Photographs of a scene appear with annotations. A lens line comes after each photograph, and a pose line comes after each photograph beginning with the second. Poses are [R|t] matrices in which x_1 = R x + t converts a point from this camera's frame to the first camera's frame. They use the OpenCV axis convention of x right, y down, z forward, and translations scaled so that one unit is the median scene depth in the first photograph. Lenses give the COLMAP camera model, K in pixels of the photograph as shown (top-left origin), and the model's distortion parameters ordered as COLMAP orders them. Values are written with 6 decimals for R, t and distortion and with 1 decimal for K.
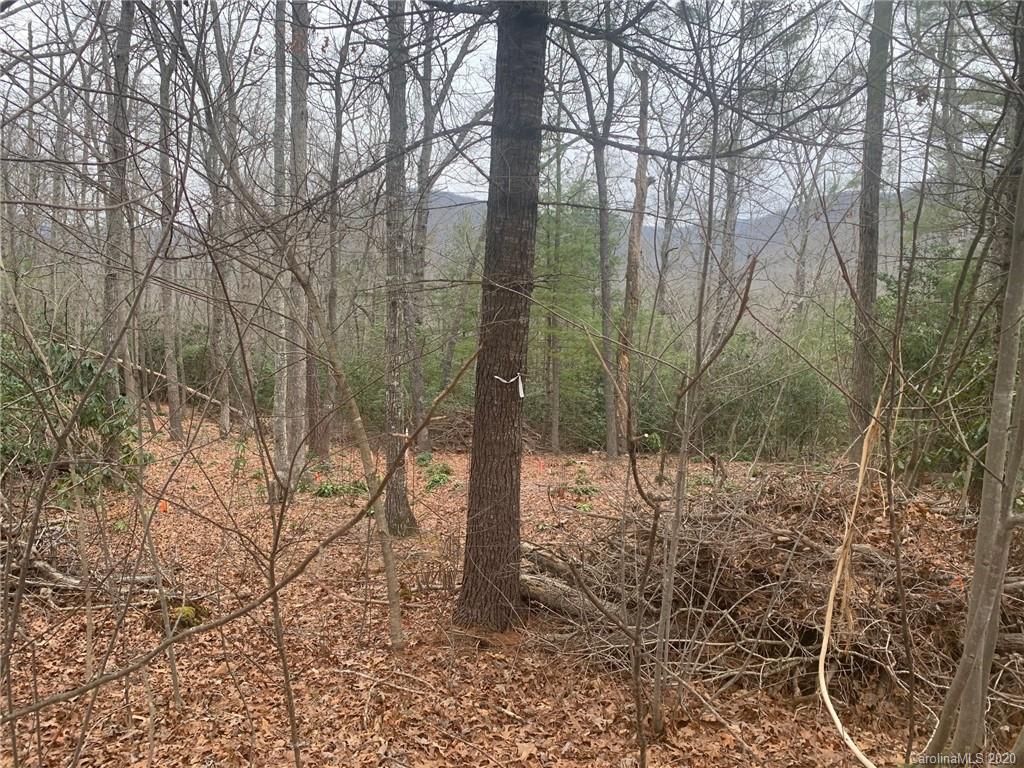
lens RADIAL K [[769.8, 0, 492.4], [0, 769.8, 373.2], [0, 0, 1]] dist [0.128820, -0.239183]
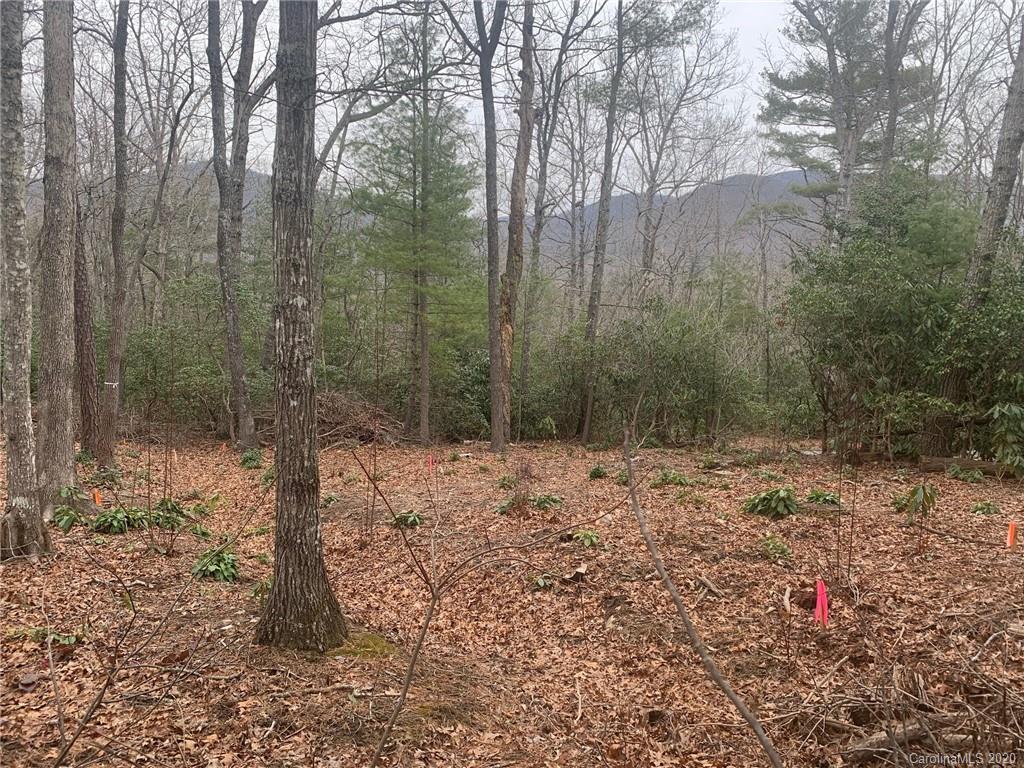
lens RADIAL K [[780.1, 0, 506.7], [0, 780.1, 376.9], [0, 0, 1]] dist [0.013008, -0.008015]
pose [[0.964972, -0.002773, 0.262340, -0.107587], [-0.002440, 0.999806, 0.019541, 0.039701], [-0.262343, -0.019497, 0.964778, 0.460132]]
